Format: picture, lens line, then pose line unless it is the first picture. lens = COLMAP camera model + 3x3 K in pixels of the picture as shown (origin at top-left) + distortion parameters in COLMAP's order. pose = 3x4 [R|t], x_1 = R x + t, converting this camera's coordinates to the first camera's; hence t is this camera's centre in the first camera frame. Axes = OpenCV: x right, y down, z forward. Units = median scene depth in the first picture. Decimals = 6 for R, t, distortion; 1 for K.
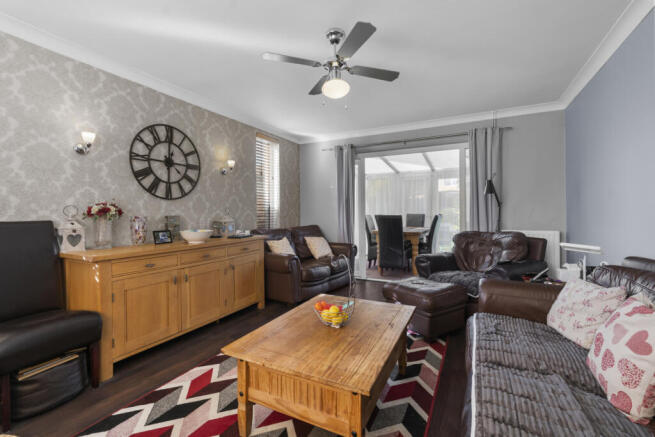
lens RADIAL K [[294.4, 0, 329.5], [0, 294.4, 208.1], [0, 0, 1]] dist [-0.002352, -0.000414]
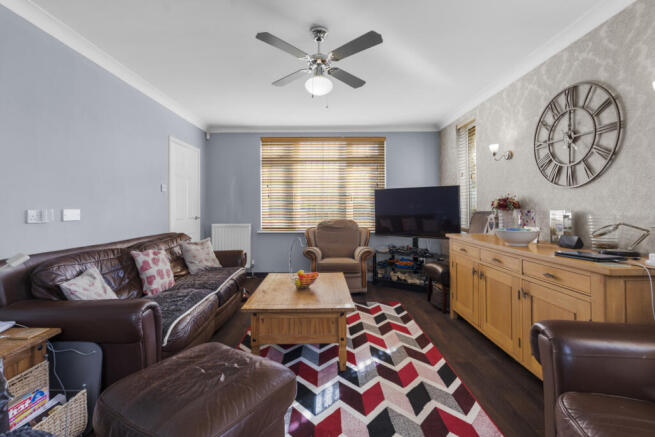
lens RADIAL K [[294.4, 0, 329.5], [0, 294.4, 208.1], [0, 0, 1]] dist [-0.002352, -0.000414]
pose [[-0.891795, 0.009783, -0.452333, 0.315708], [0.015847, 0.999828, -0.009618, 0.018408], [0.452161, -0.015745, -0.891797, 1.362444]]
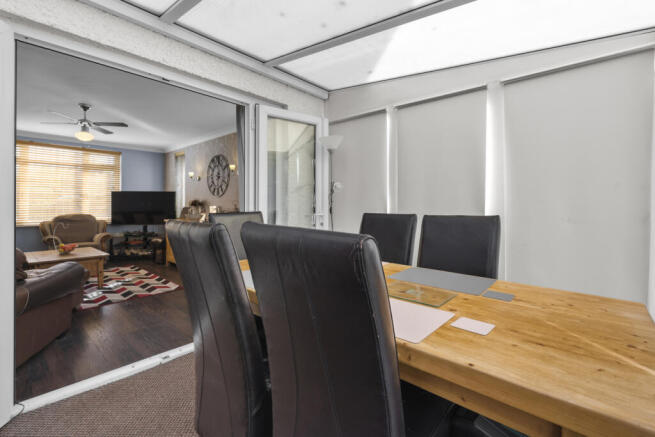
lens RADIAL K [[294.4, 0, 329.5], [0, 294.4, 208.1], [0, 0, 1]] dist [-0.002352, -0.000414]
pose [[-0.260860, 0.004571, -0.965366, 0.970986], [0.012248, 0.999924, 0.001425, 0.042211], [0.965299, -0.011452, -0.260896, 2.083152]]
